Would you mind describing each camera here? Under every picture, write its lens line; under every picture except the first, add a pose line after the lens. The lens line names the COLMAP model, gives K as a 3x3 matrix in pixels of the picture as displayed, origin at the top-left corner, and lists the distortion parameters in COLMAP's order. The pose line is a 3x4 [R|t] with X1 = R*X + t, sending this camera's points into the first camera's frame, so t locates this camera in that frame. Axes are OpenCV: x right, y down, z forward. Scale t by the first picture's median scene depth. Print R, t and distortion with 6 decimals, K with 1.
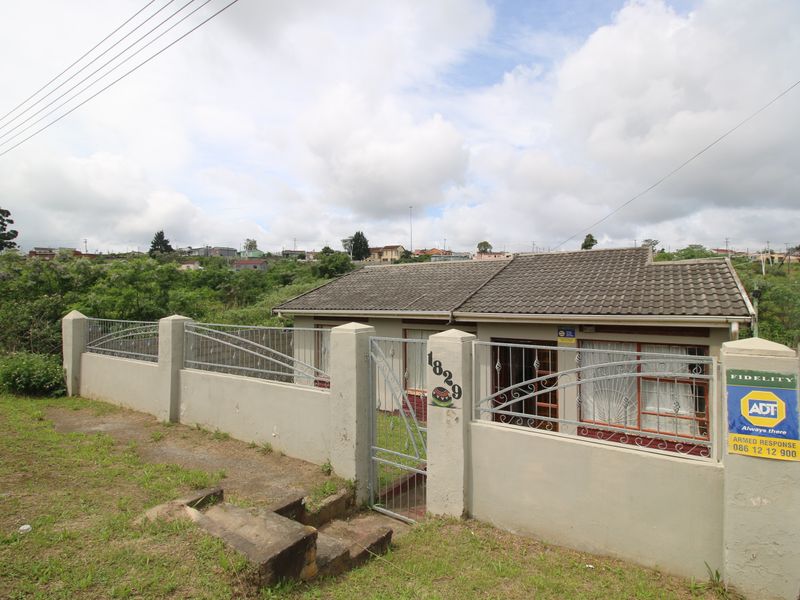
lens RADIAL K [[426.1, 0, 396.2], [0, 426.1, 288.2], [0, 0, 1]] dist [-0.005053, -0.001053]
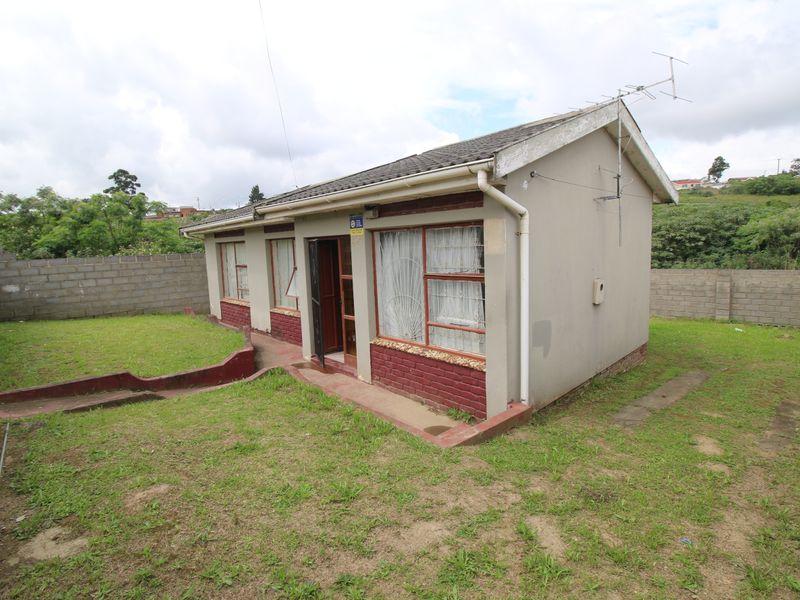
lens RADIAL K [[426.1, 0, 396.2], [0, 426.1, 288.2], [0, 0, 1]] dist [-0.005053, -0.001053]
pose [[0.968167, -0.004334, -0.250268, 0.651785], [0.034175, 0.992776, 0.115016, 0.135324], [0.247962, -0.119907, 0.961321, 0.271465]]
